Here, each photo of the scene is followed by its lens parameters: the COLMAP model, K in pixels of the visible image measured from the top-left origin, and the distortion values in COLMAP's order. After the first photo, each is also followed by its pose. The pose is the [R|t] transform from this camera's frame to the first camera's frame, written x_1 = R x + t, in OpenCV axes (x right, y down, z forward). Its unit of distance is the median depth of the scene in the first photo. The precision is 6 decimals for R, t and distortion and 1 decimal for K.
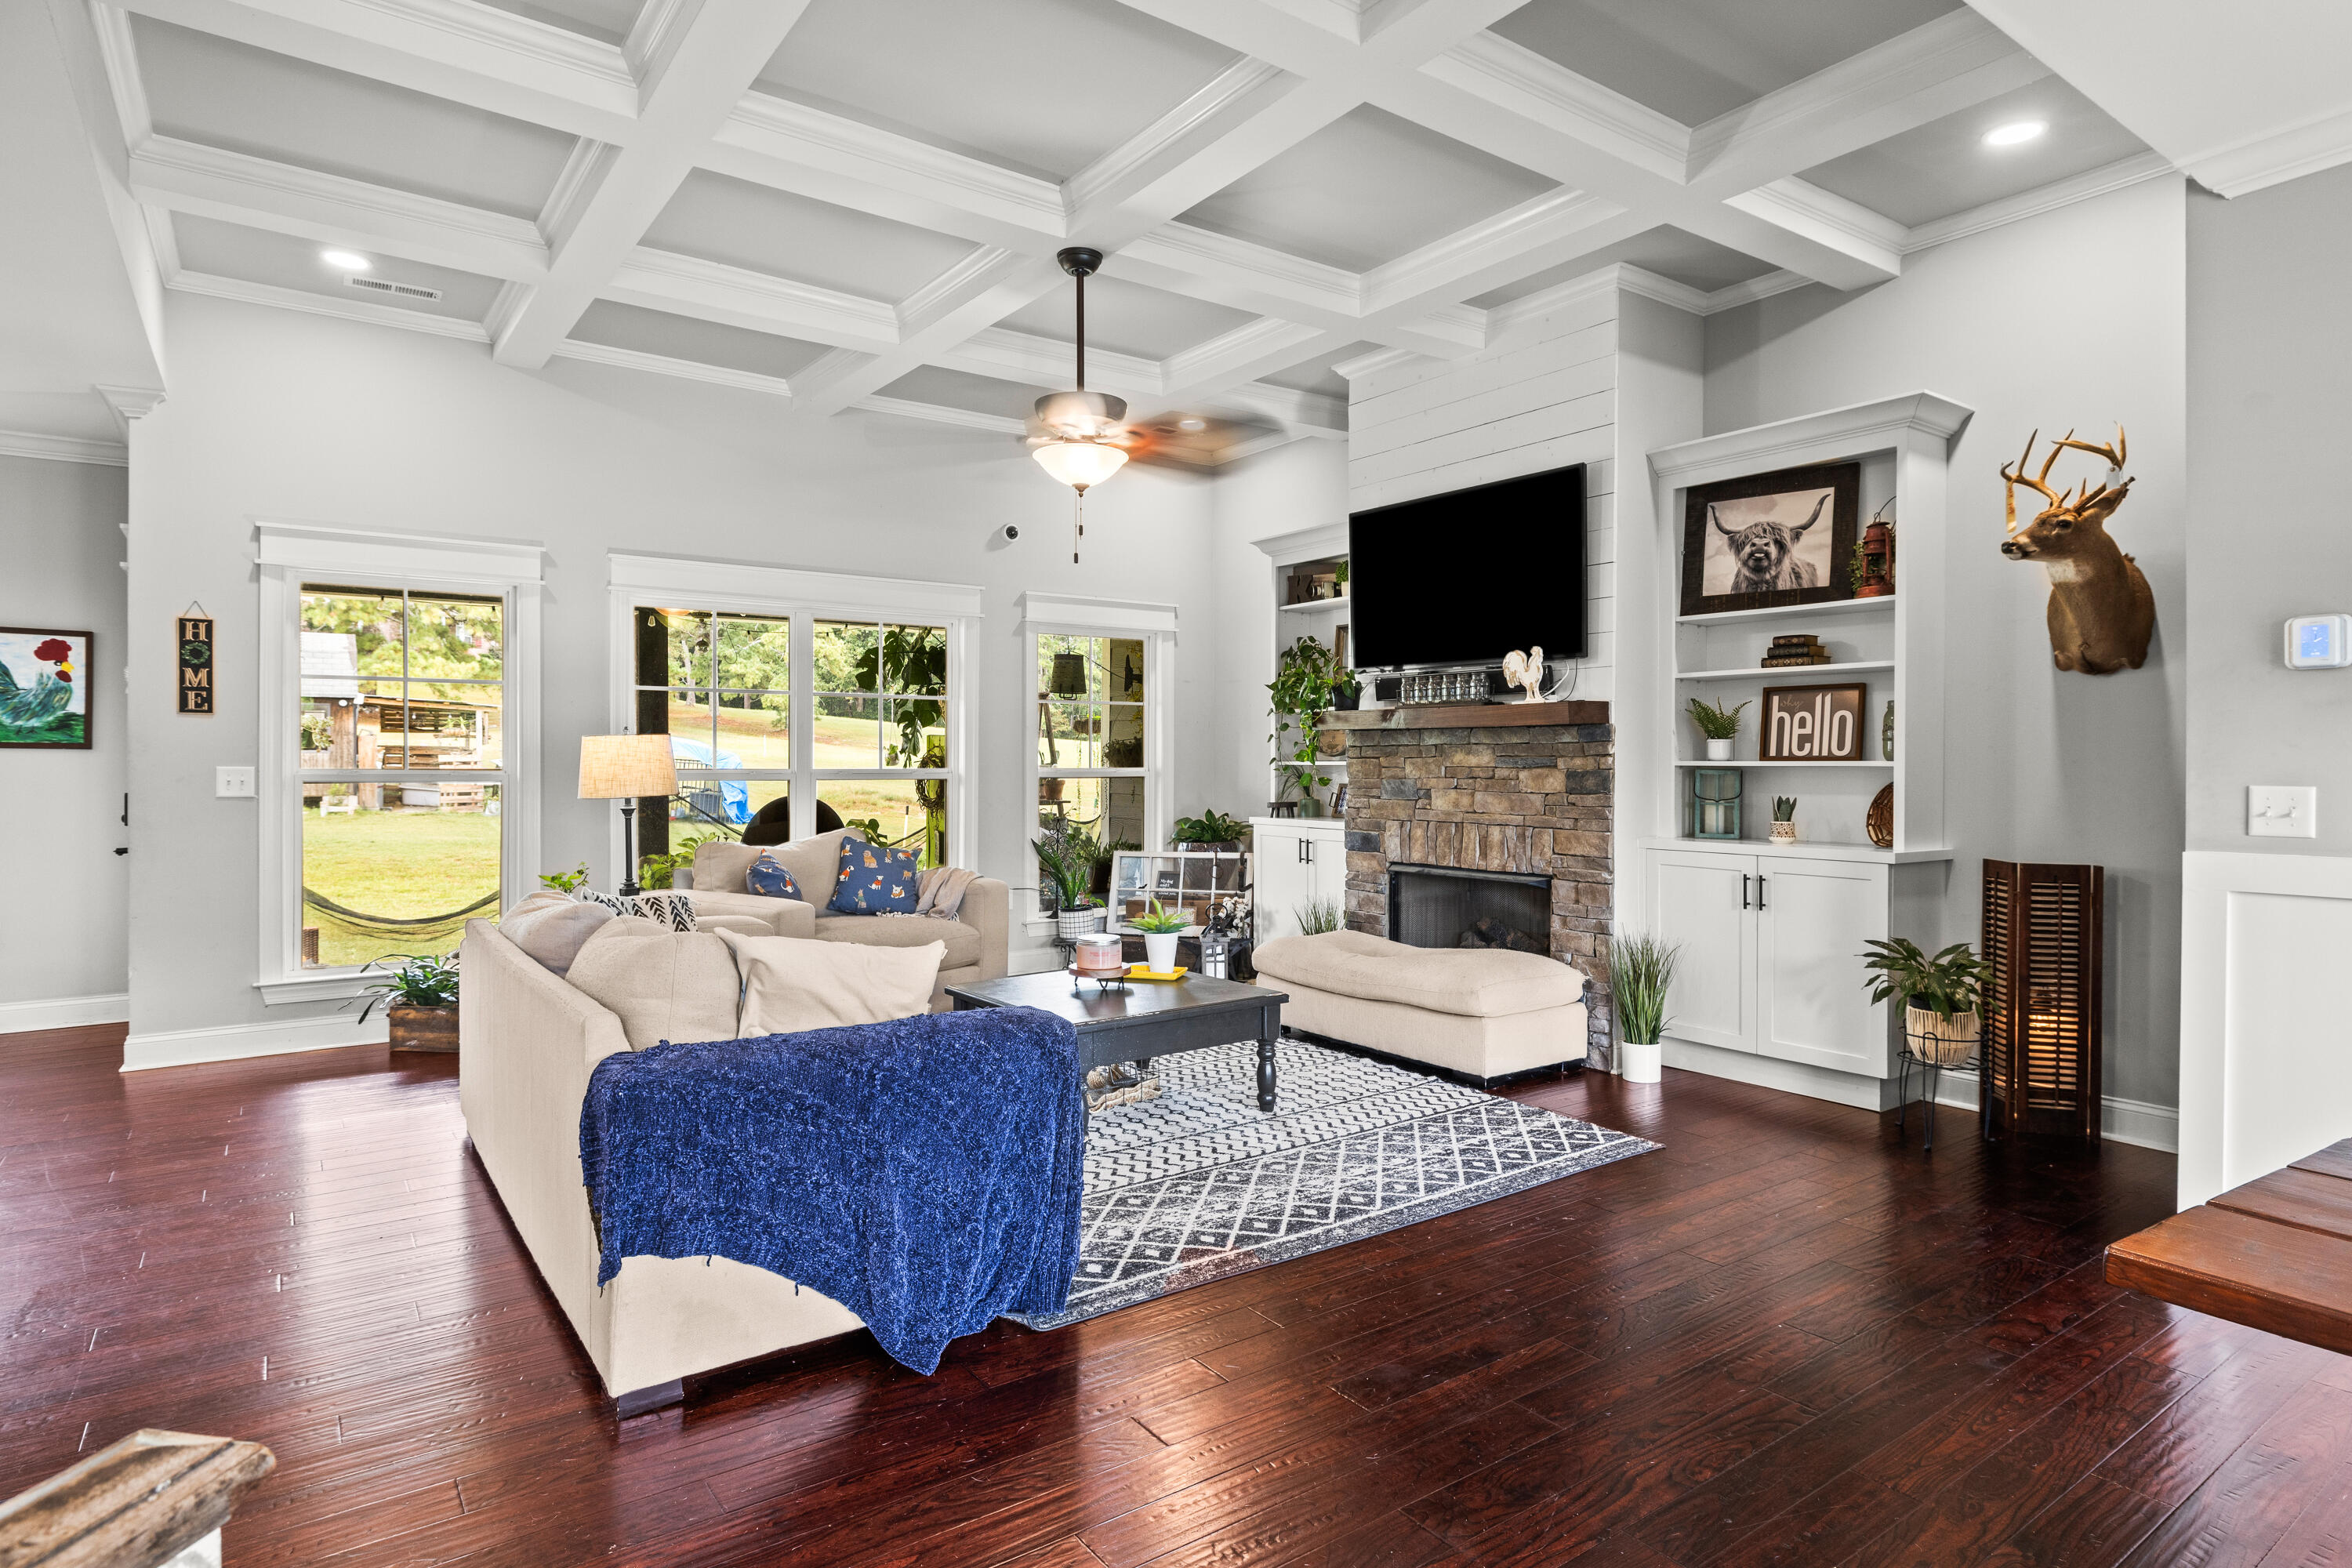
lens RADIAL K [[1274.9, 0, 1179.7], [0, 1274.9, 774.2], [0, 0, 1]] dist [0.000436, -0.004108]
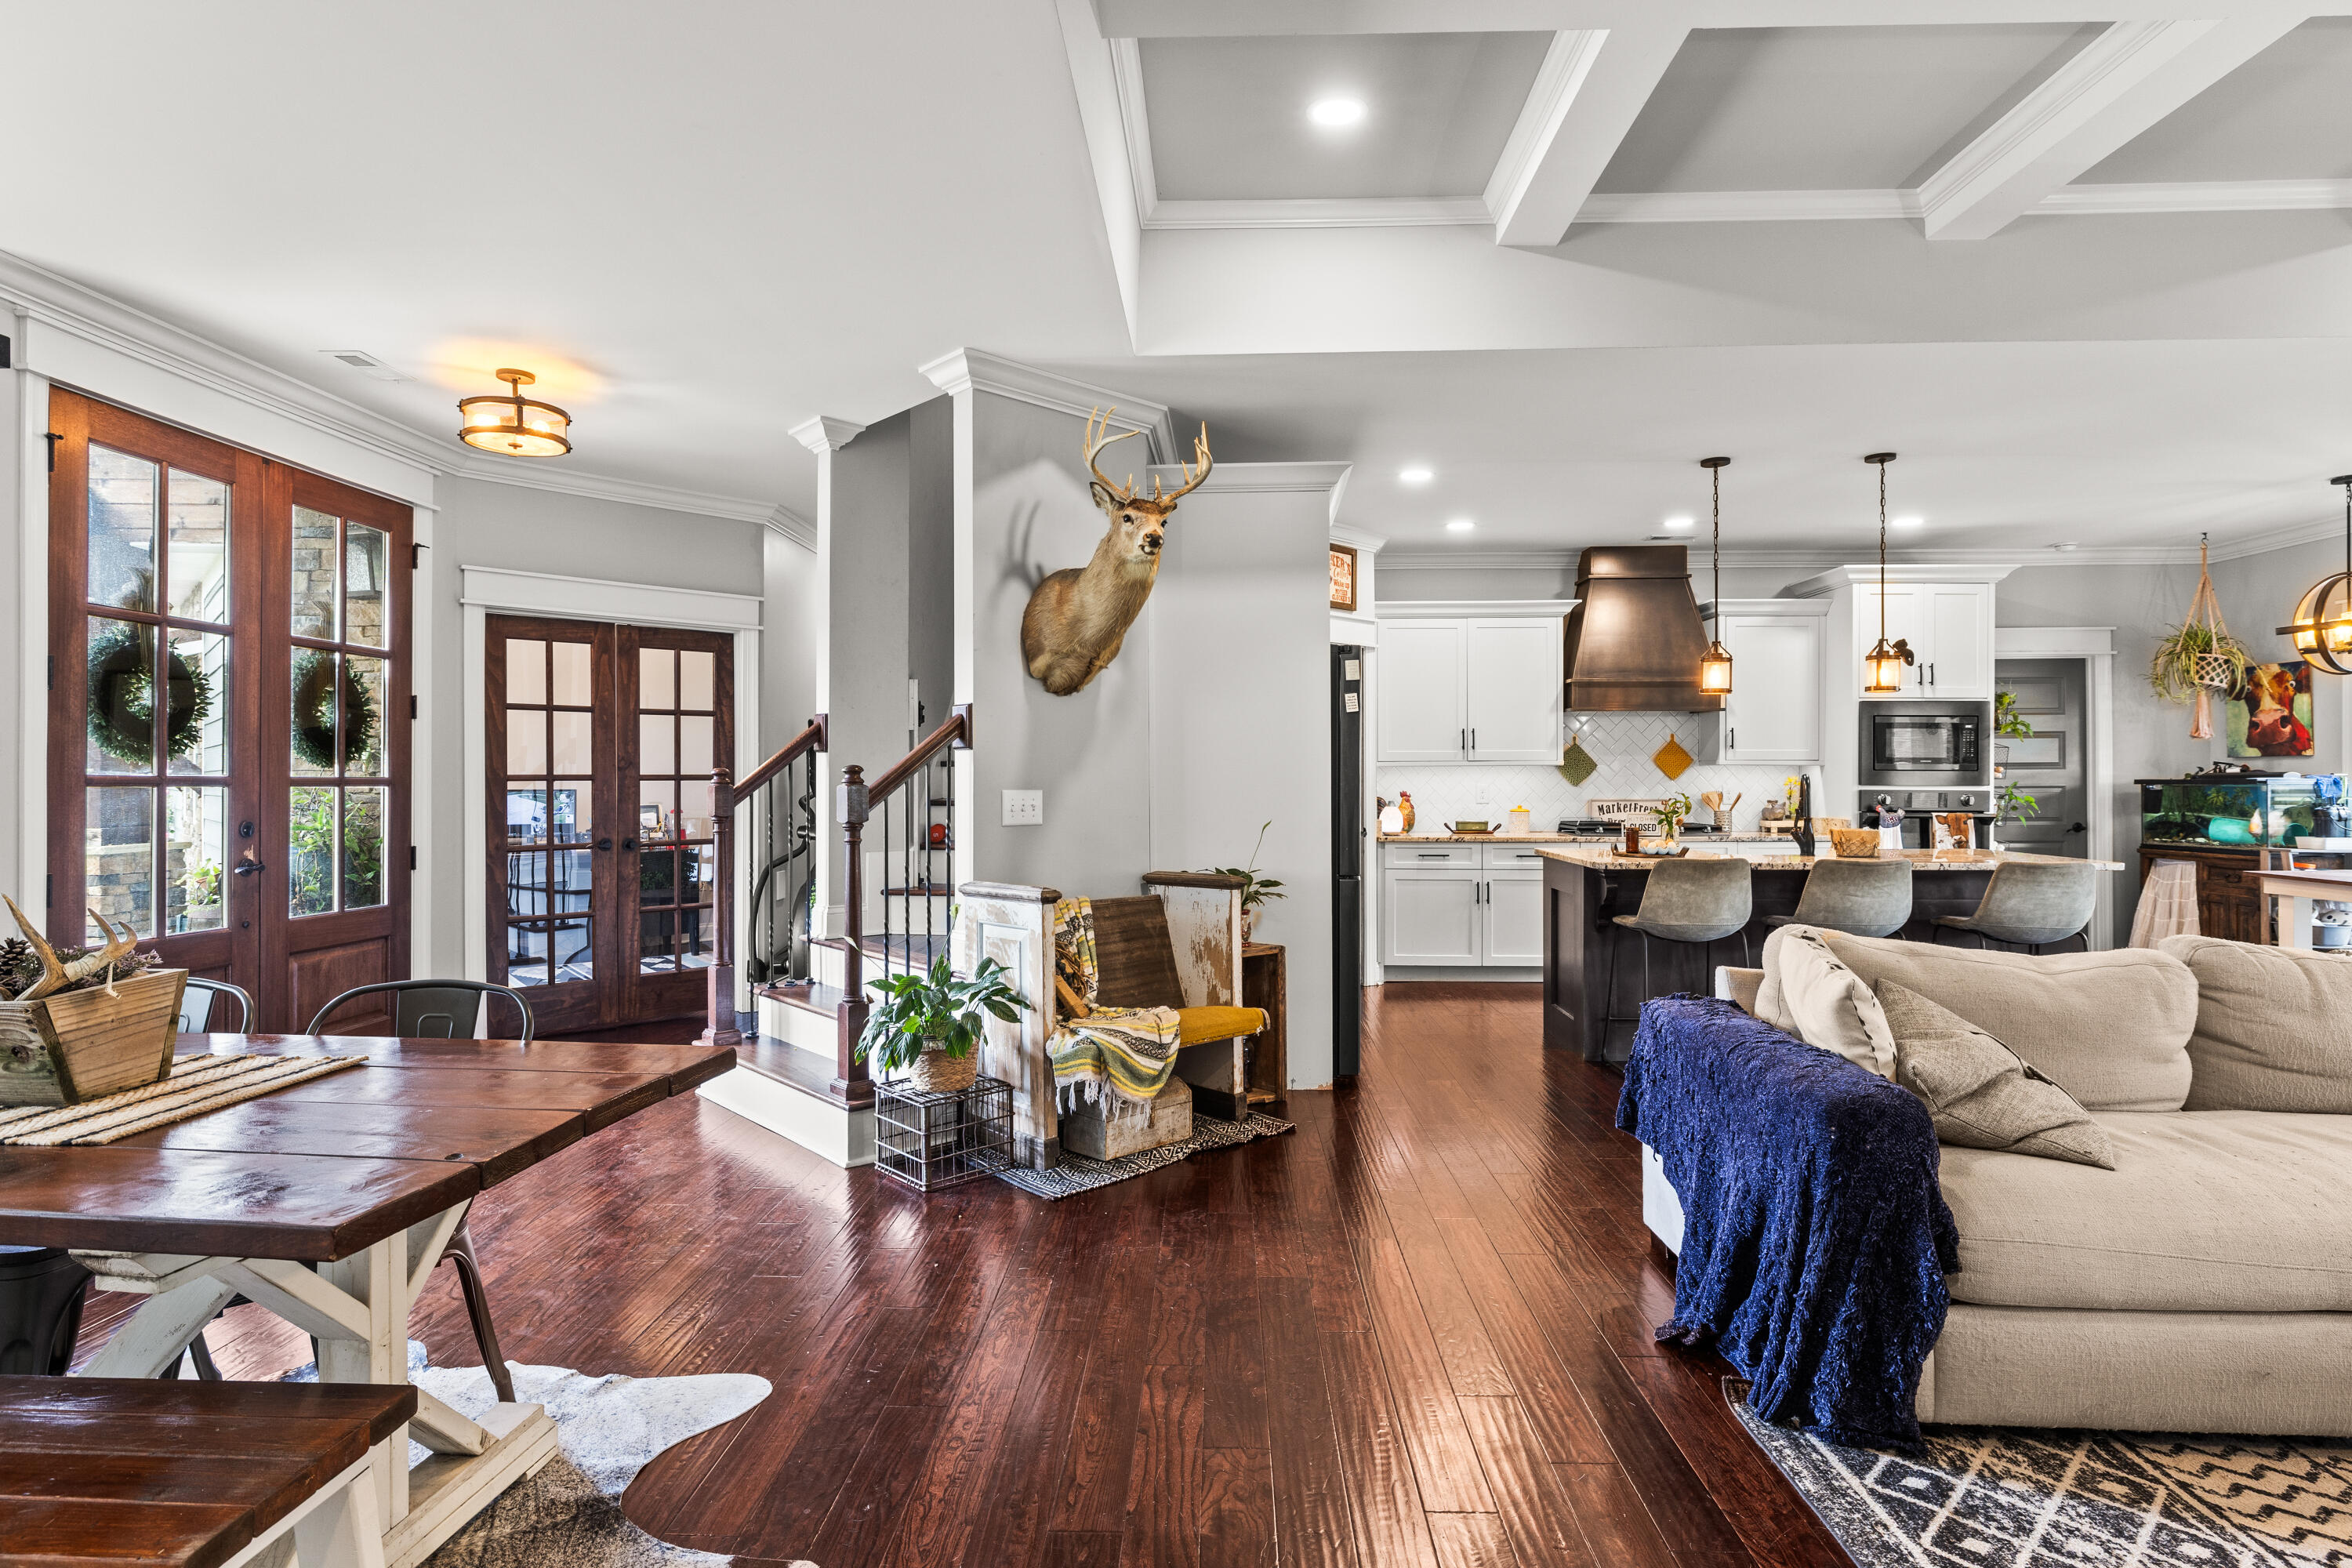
lens RADIAL K [[1201.7, 0, 1182.7], [0, 1201.7, 778.5], [0, 0, 1]] dist [-0.003049, 0.000933]
pose [[-0.608692, -0.000541, -0.793406, 0.432316], [-0.009987, 0.999926, 0.006980, -0.005545], [0.793344, 0.012172, -0.608652, 0.648497]]
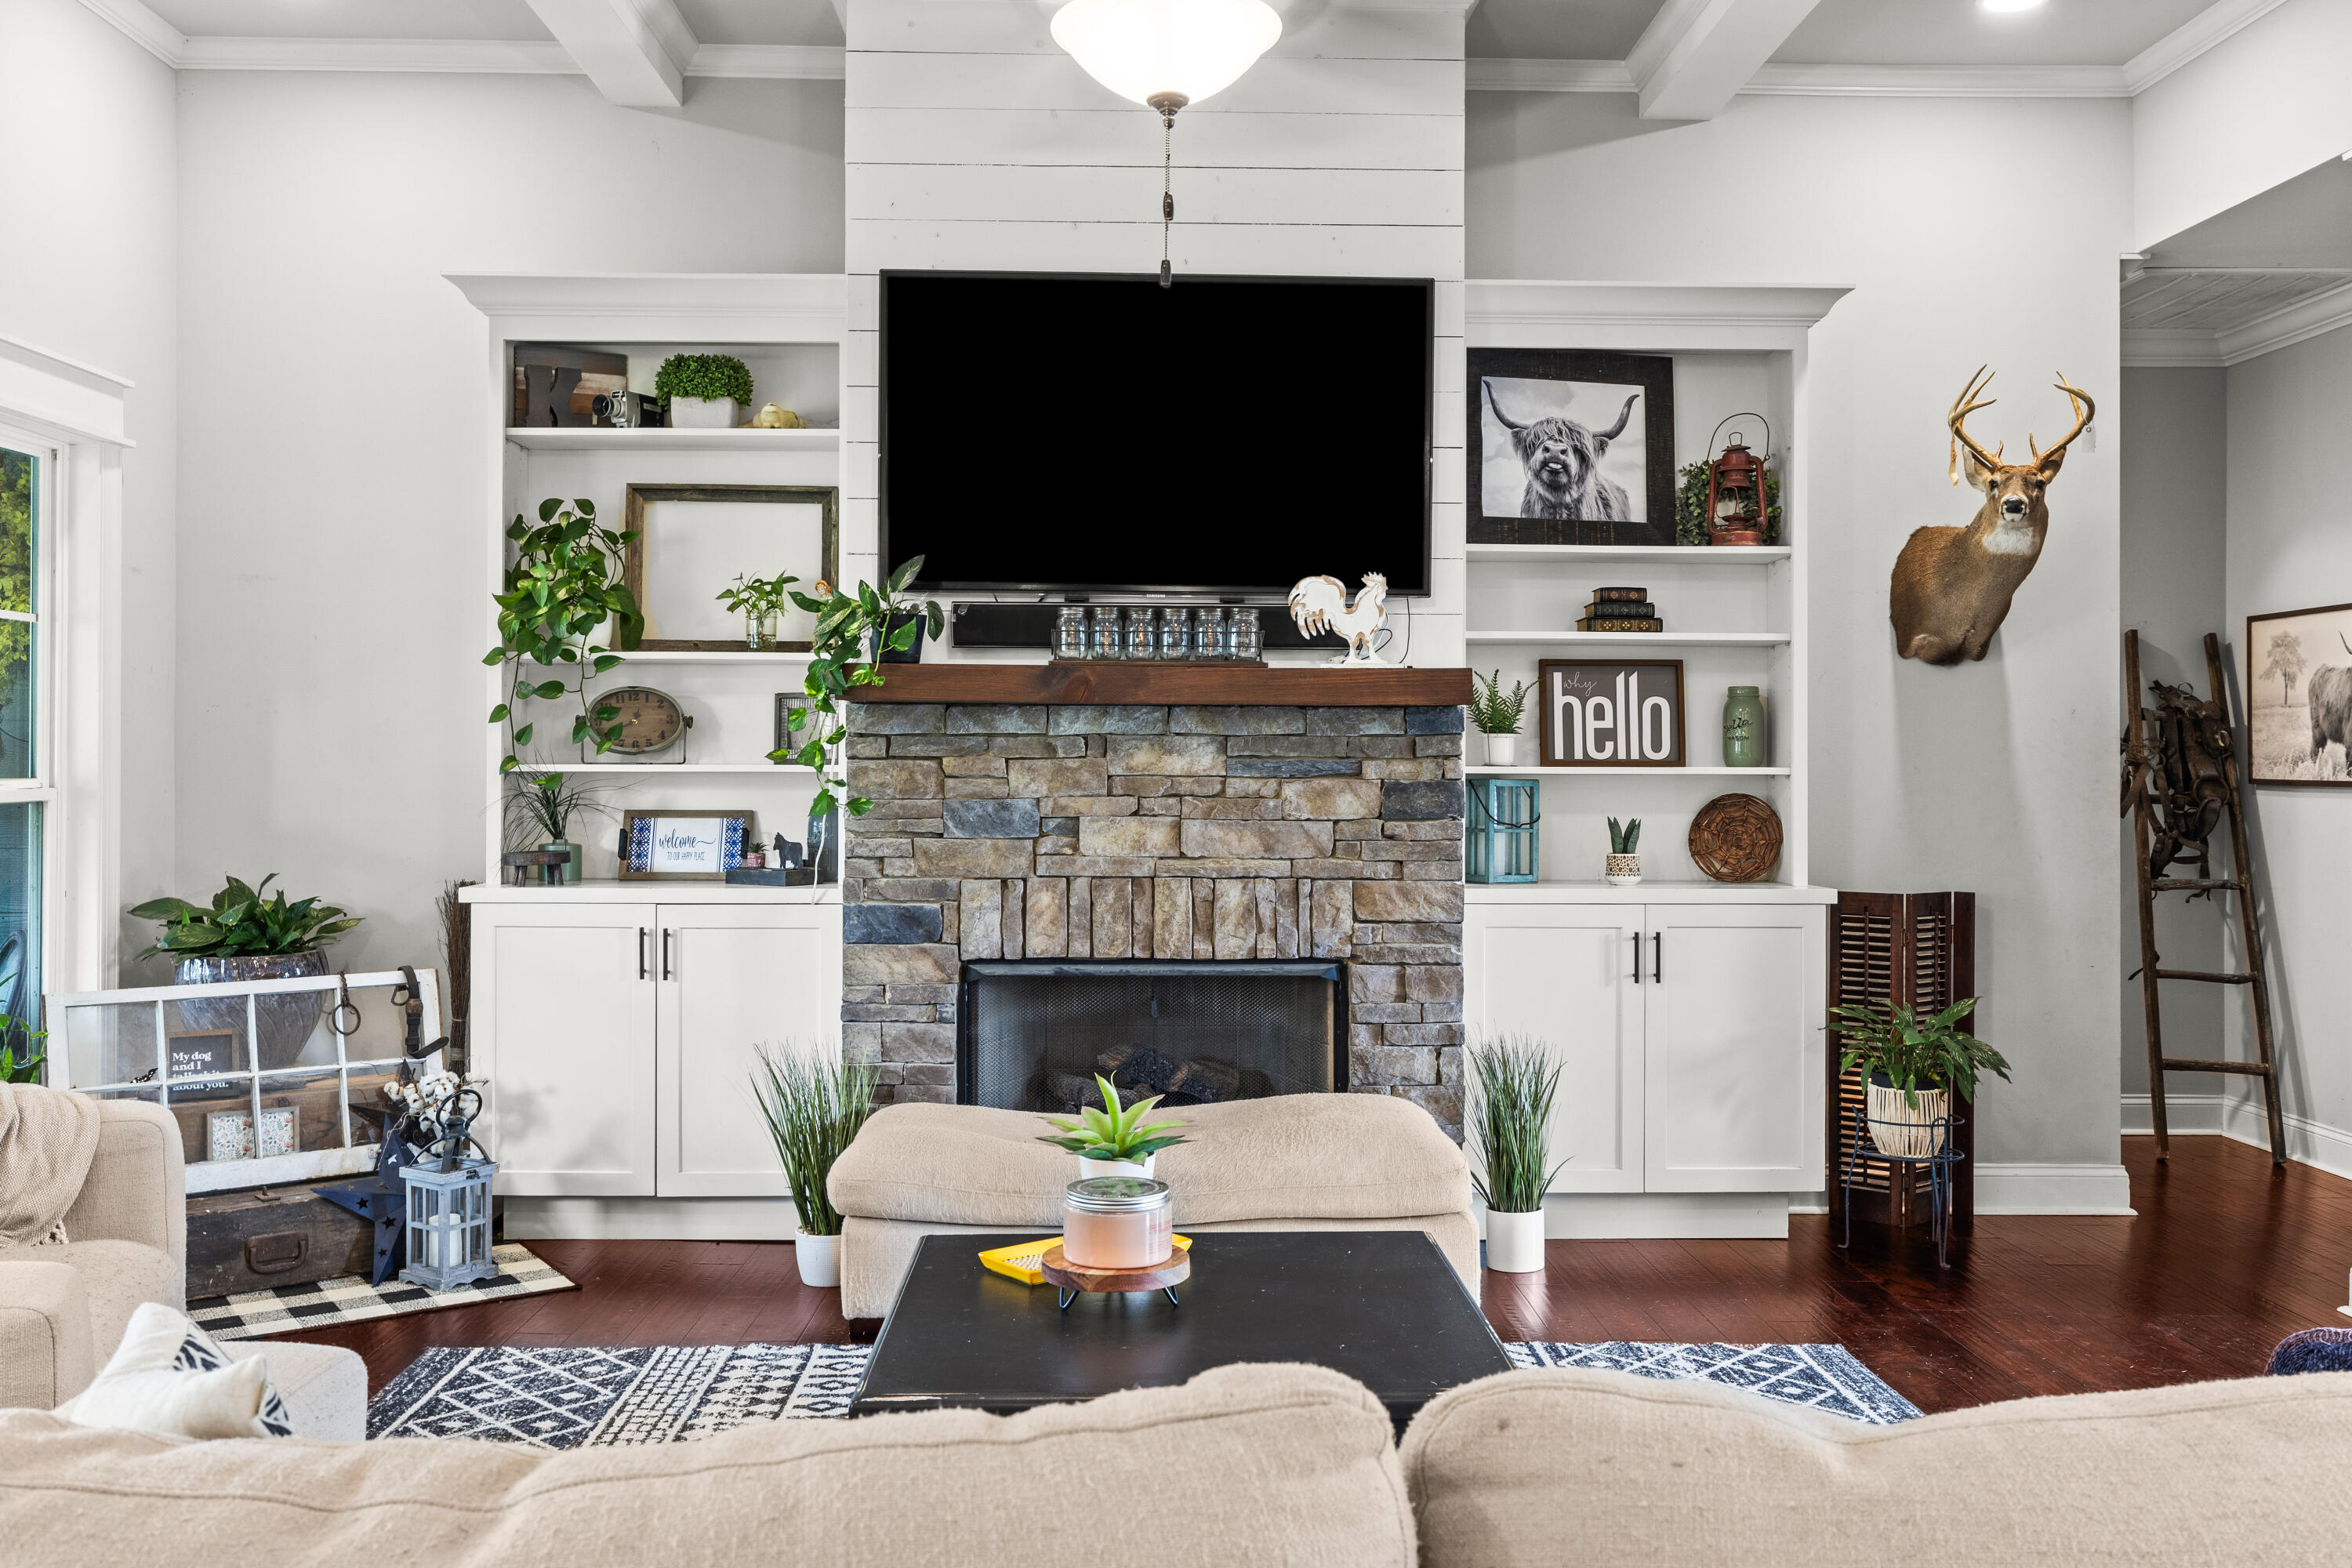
lens RADIAL K [[2004.1, 0, 1179.1], [0, 2004.1, 764.9], [0, 0, 1]] dist [-0.002211, -0.003587]
pose [[0.561831, 0.002801, 0.827247, -0.539066], [0.005839, 0.999956, -0.007351, -0.004479], [-0.827231, 0.008960, 0.561790, 0.553983]]
